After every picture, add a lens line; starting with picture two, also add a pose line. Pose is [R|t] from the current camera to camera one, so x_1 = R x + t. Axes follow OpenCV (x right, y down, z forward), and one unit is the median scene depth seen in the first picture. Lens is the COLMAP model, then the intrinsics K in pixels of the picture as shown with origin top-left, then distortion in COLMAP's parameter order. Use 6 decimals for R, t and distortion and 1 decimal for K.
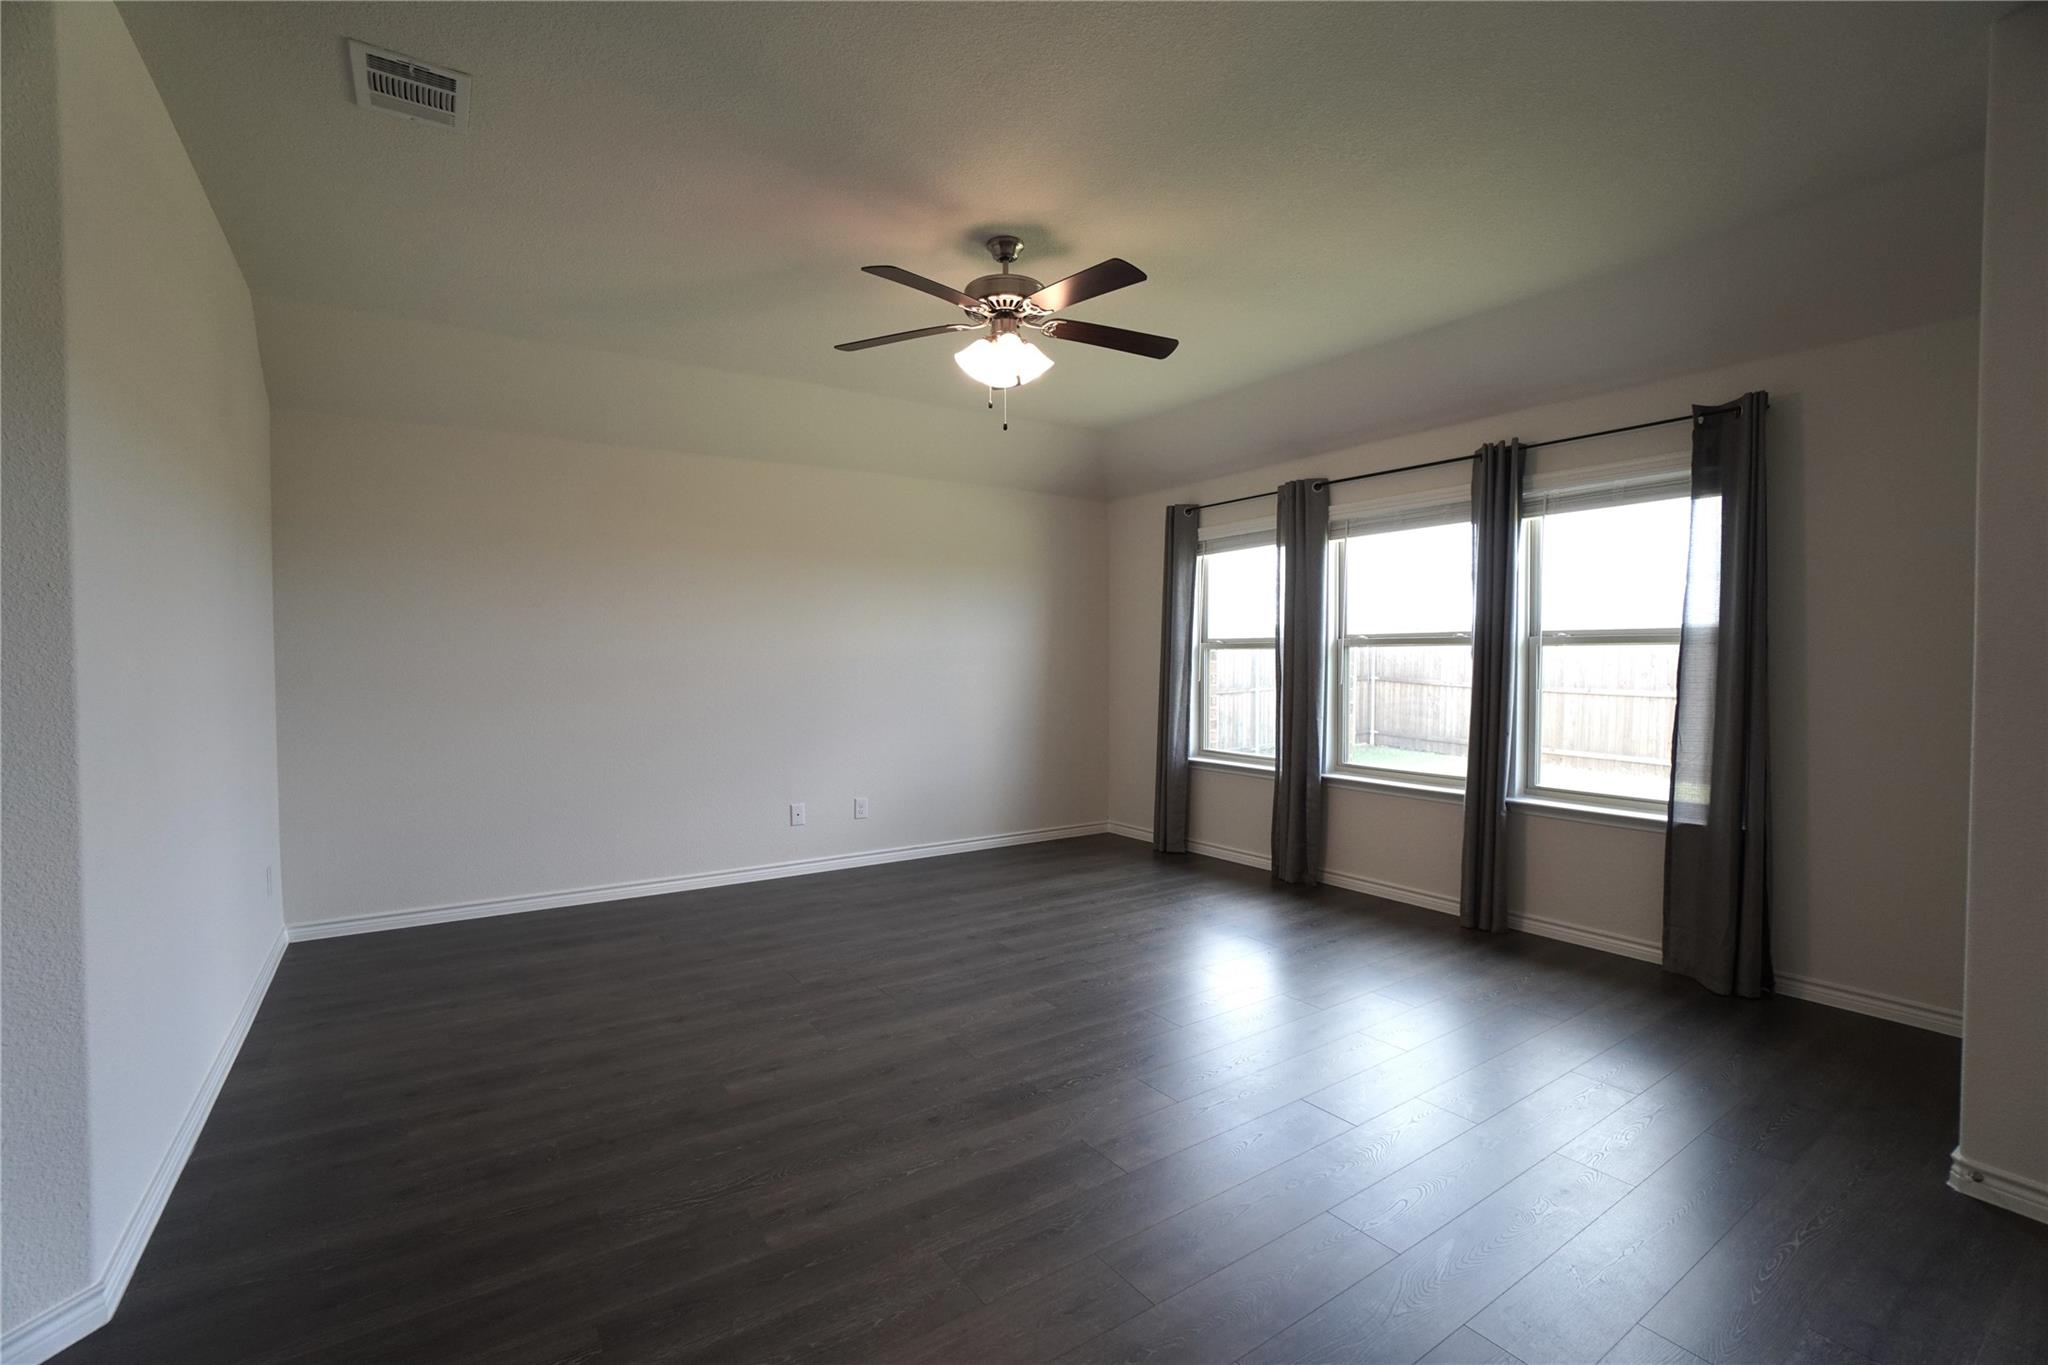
lens RADIAL K [[914.8, 0, 1014.3], [0, 914.8, 672.9], [0, 0, 1]] dist [-0.041523, 0.008074]
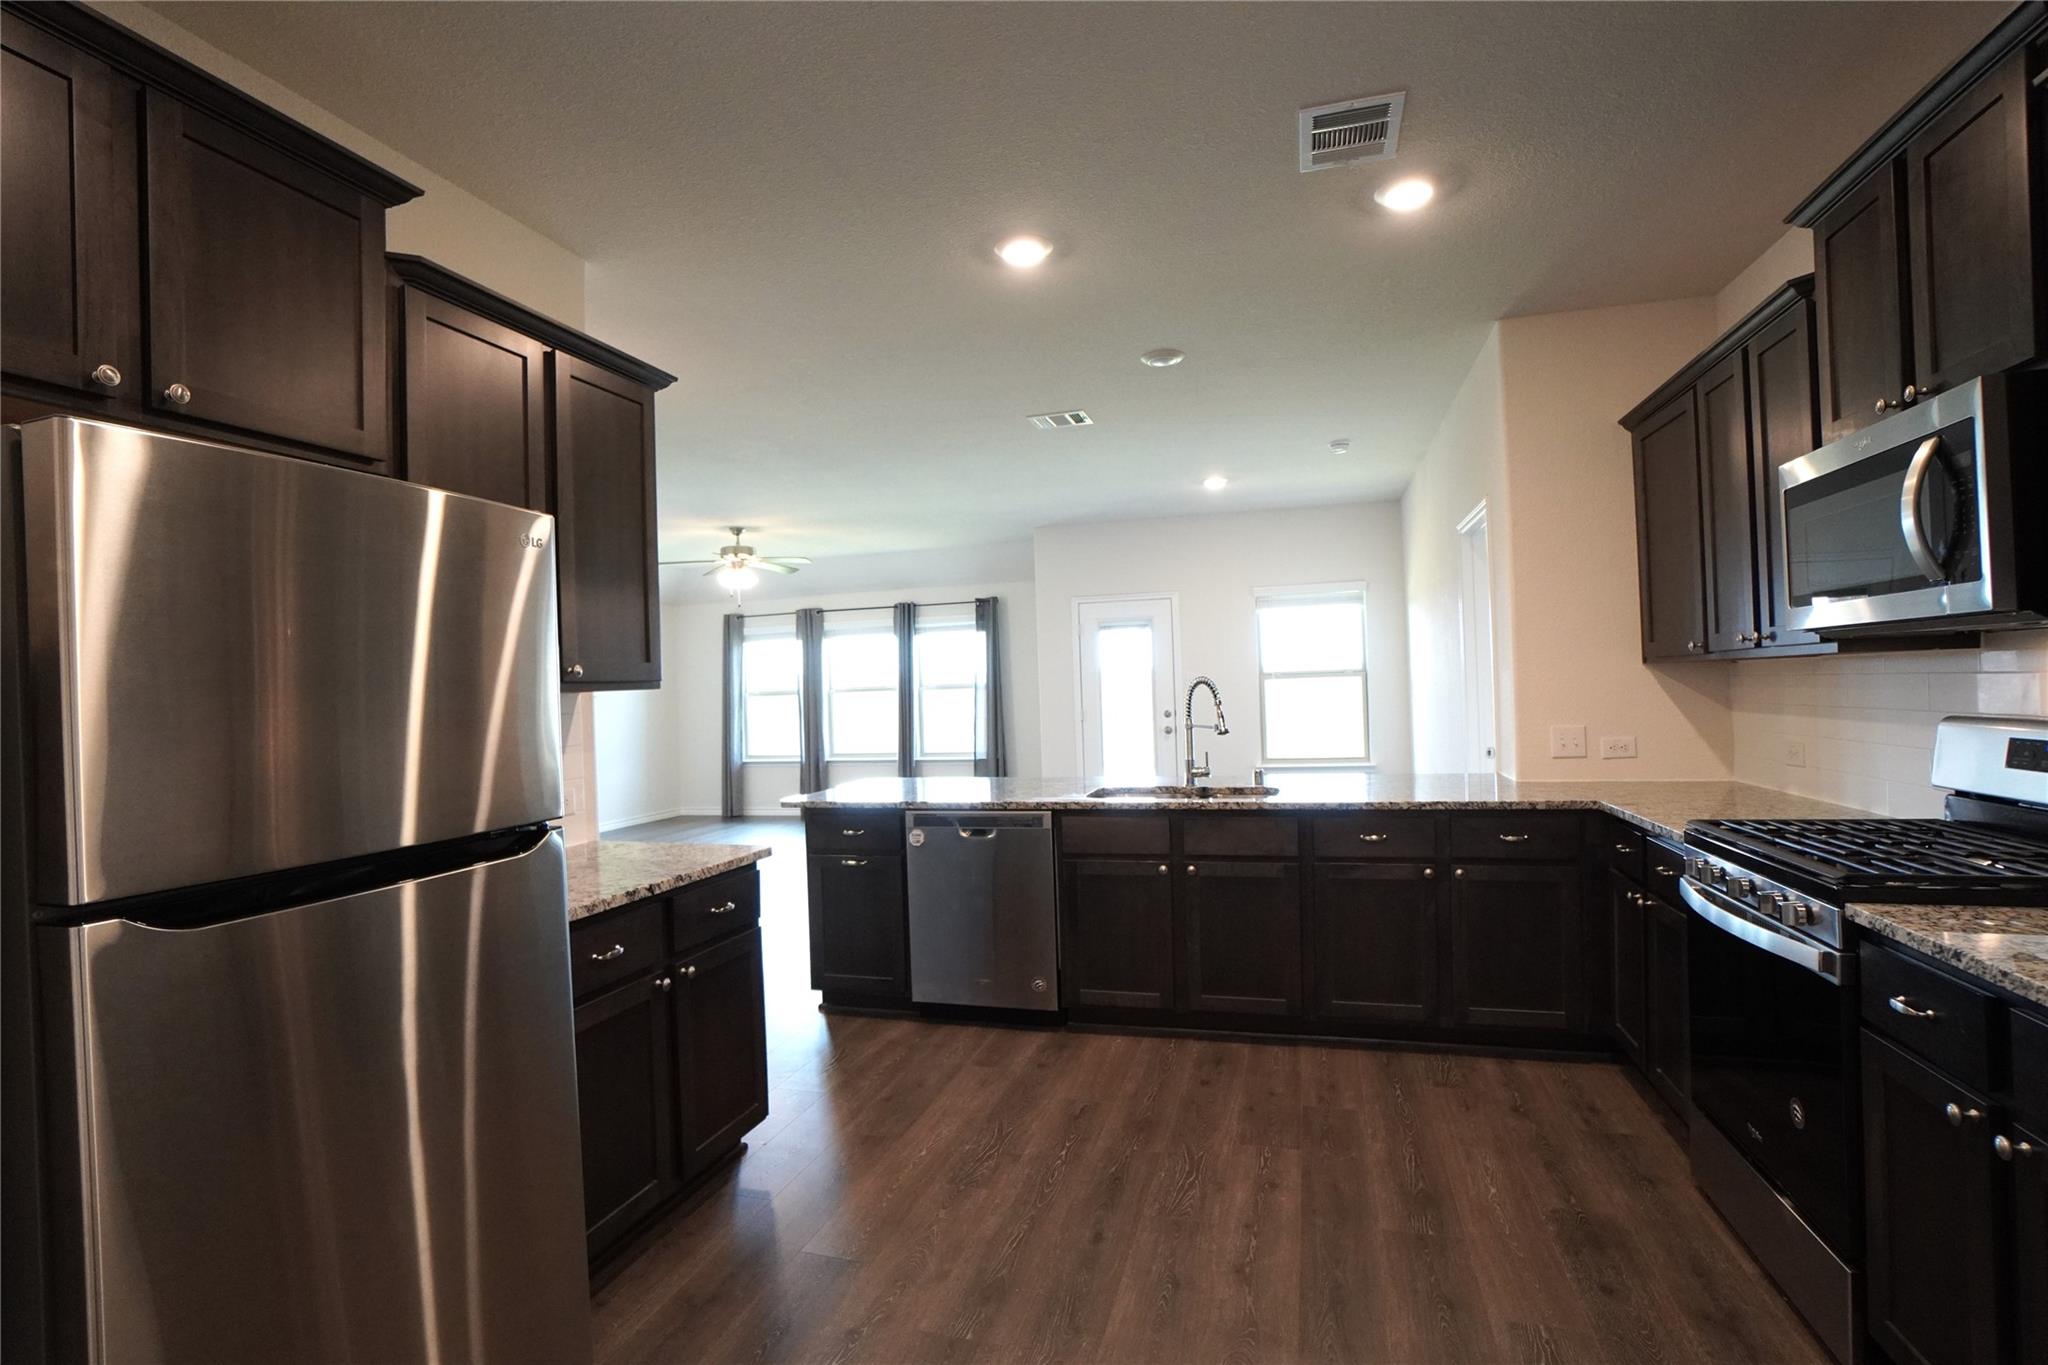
lens RADIAL K [[994.1, 0, 1003.4], [0, 994.1, 686.1], [0, 0, 1]] dist [-0.005683, -0.000048]
pose [[0.776722, -0.026245, 0.629297, -0.830212], [0.045016, 0.998890, -0.013903, 0.001181], [-0.628233, 0.039127, 0.777041, -1.065308]]
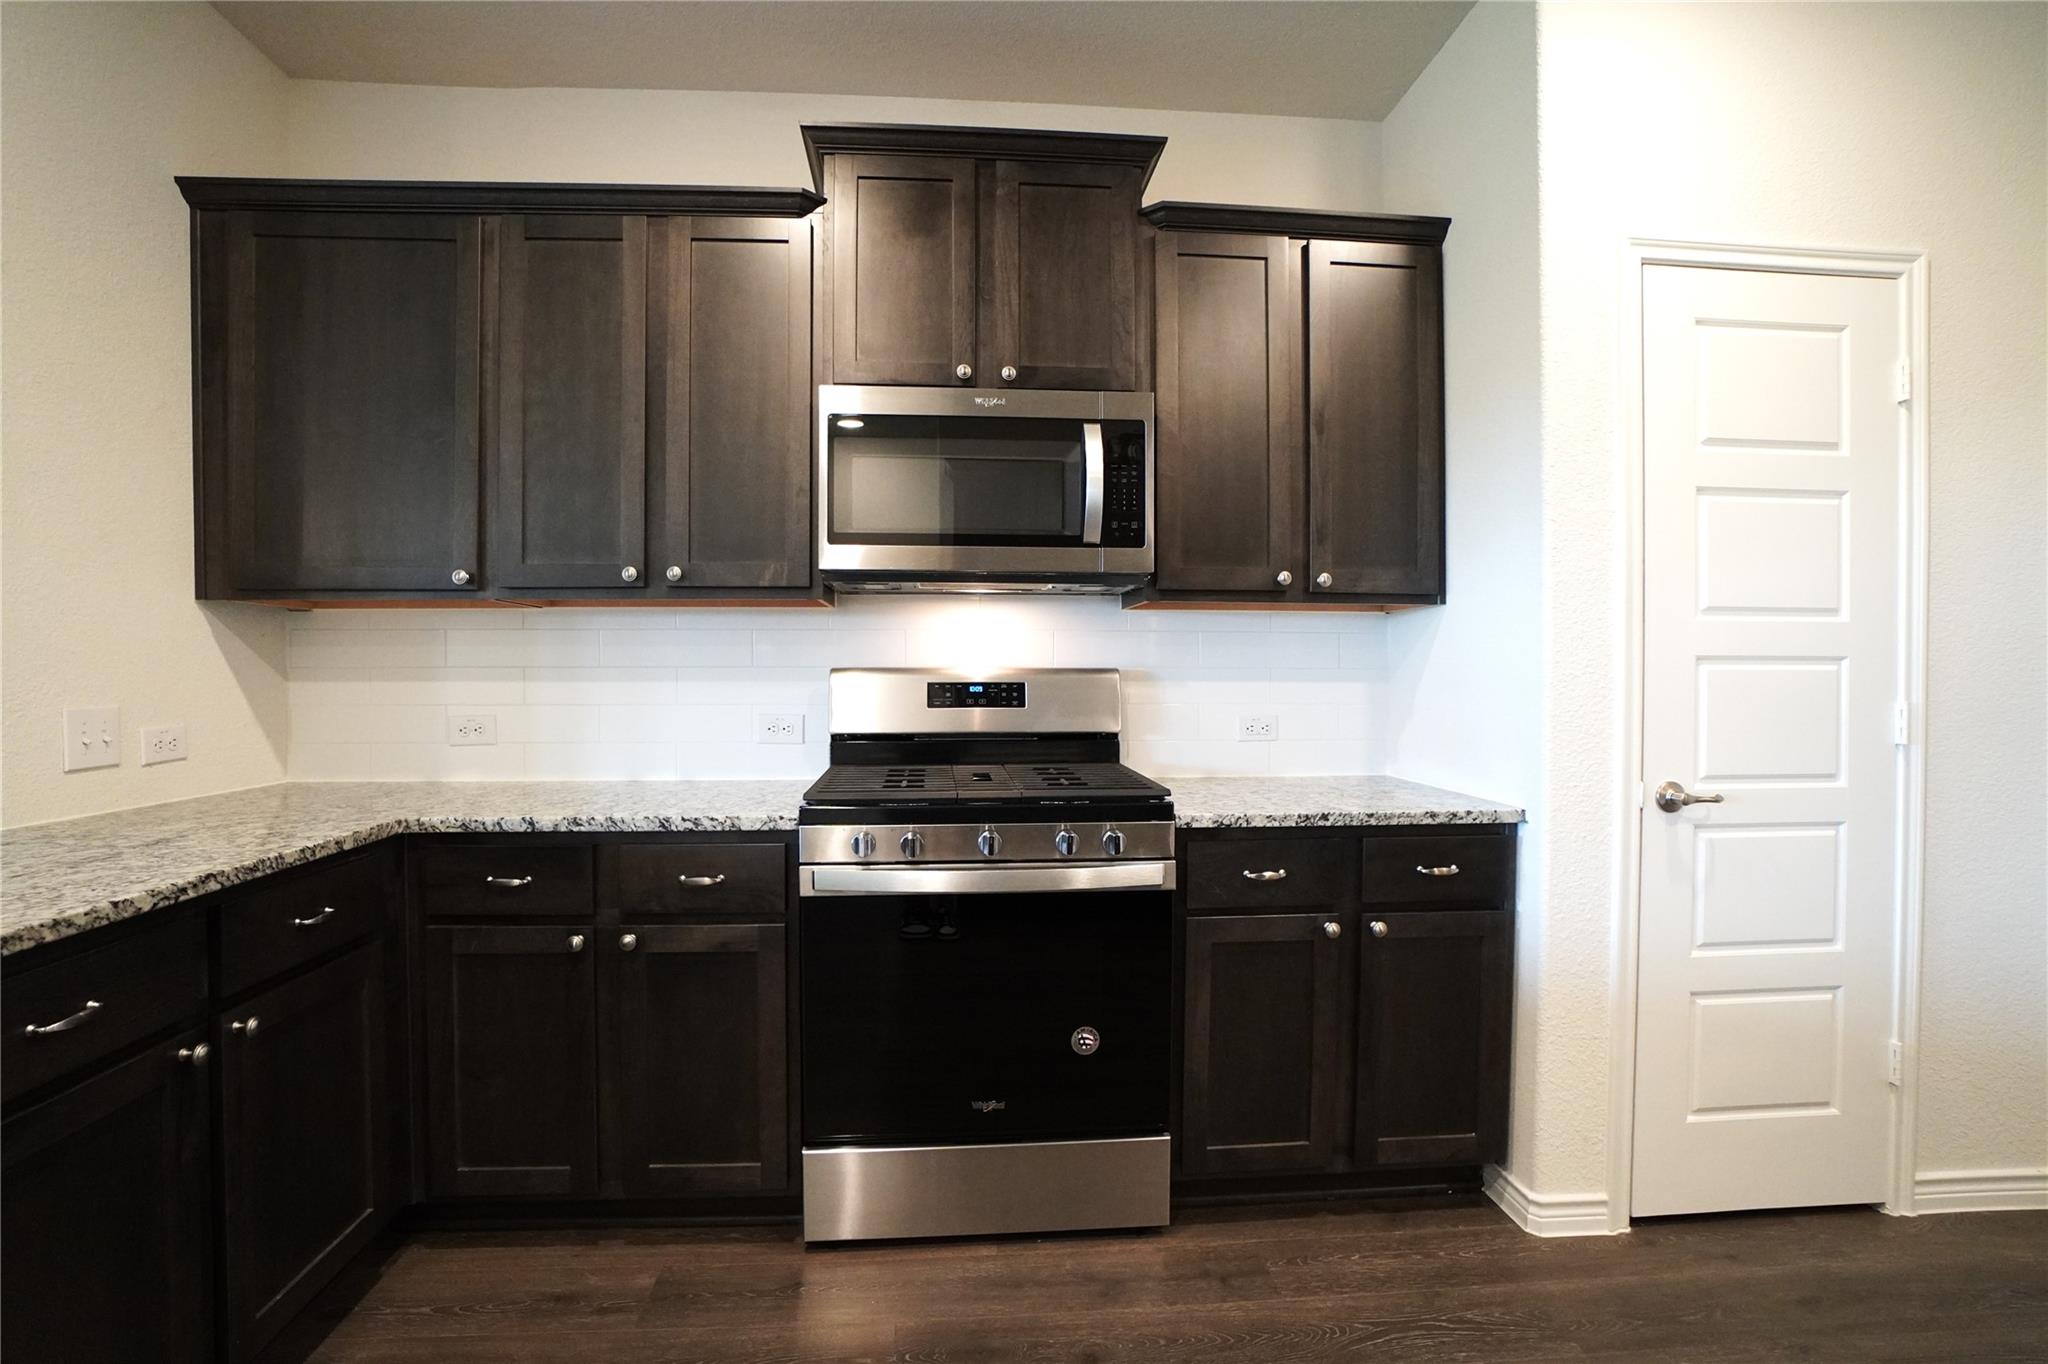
lens RADIAL K [[914.8, 0, 1024.5], [0, 914.8, 685.1], [0, 0, 1]] dist [-0.041523, 0.008074]
pose [[-0.867885, -0.014357, 0.496557, -0.437019], [0.005262, 0.999261, 0.038089, 0.024584], [-0.496737, 0.035669, -0.867168, -0.535057]]
